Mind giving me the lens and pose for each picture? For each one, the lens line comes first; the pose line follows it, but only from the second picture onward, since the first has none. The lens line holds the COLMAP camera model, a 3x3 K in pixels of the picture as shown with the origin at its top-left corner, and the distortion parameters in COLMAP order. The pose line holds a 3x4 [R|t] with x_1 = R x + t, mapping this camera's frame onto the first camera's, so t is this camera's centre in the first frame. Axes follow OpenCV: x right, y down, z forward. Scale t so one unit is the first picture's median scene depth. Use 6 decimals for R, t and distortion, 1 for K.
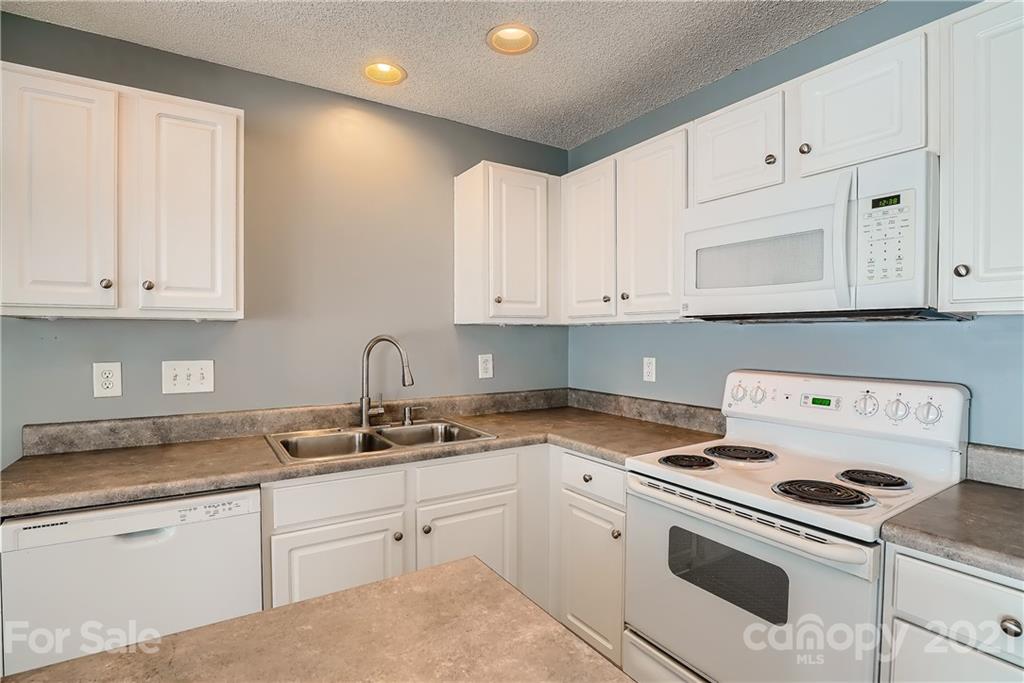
lens RADIAL K [[499.9, 0, 507.6], [0, 499.9, 341.5], [0, 0, 1]] dist [-0.034386, 0.000905]
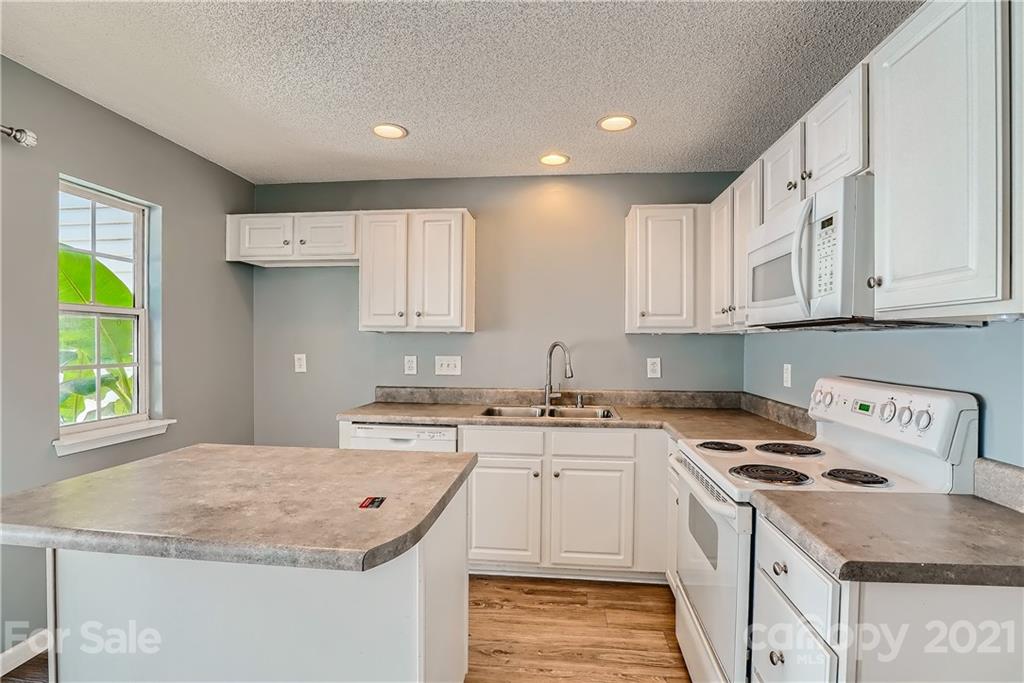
lens RADIAL K [[498.7, 0, 514.5], [0, 498.7, 344.4], [0, 0, 1]] dist [-0.032730, 0.000819]
pose [[0.787042, 0.006504, -0.616865, 0.582536], [-0.013182, 0.999893, -0.006276, 0.006121], [0.616759, 0.013071, 0.787044, -0.211973]]
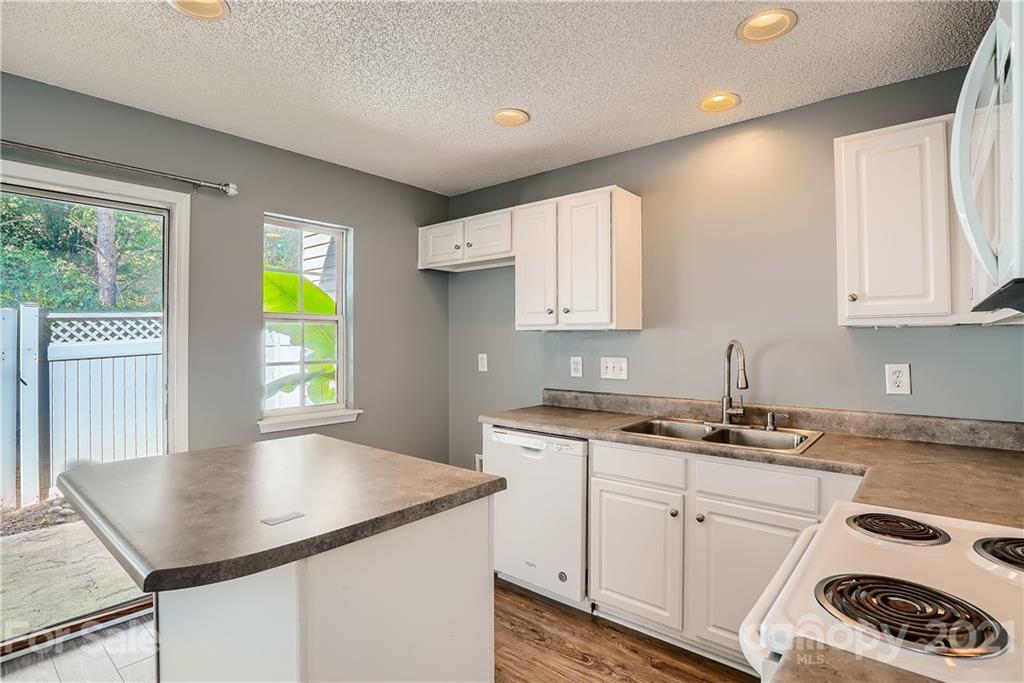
lens RADIAL K [[509.3, 0, 518.4], [0, 509.3, 331.7], [0, 0, 1]] dist [-0.028165, 0.000792]
pose [[0.309489, -0.016596, -0.950758, 0.705945], [-0.009869, 0.999738, -0.020663, -0.003960], [0.950852, 0.015778, 0.309244, 0.245765]]
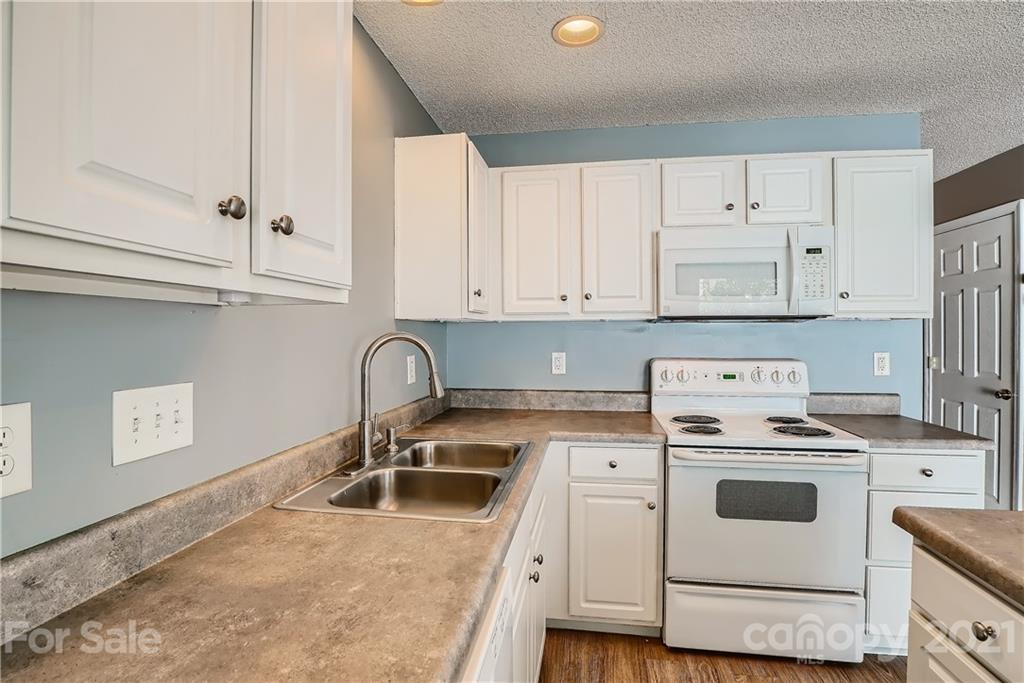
lens RADIAL K [[502.2, 0, 510.9], [0, 502.2, 329.5], [0, 0, 1]] dist [-0.047992, 0.011032]
pose [[0.664605, 0.002052, 0.747192, -0.756312], [0.013641, 0.999796, -0.014878, -0.003945], [-0.747071, 0.020080, 0.664441, 0.421440]]
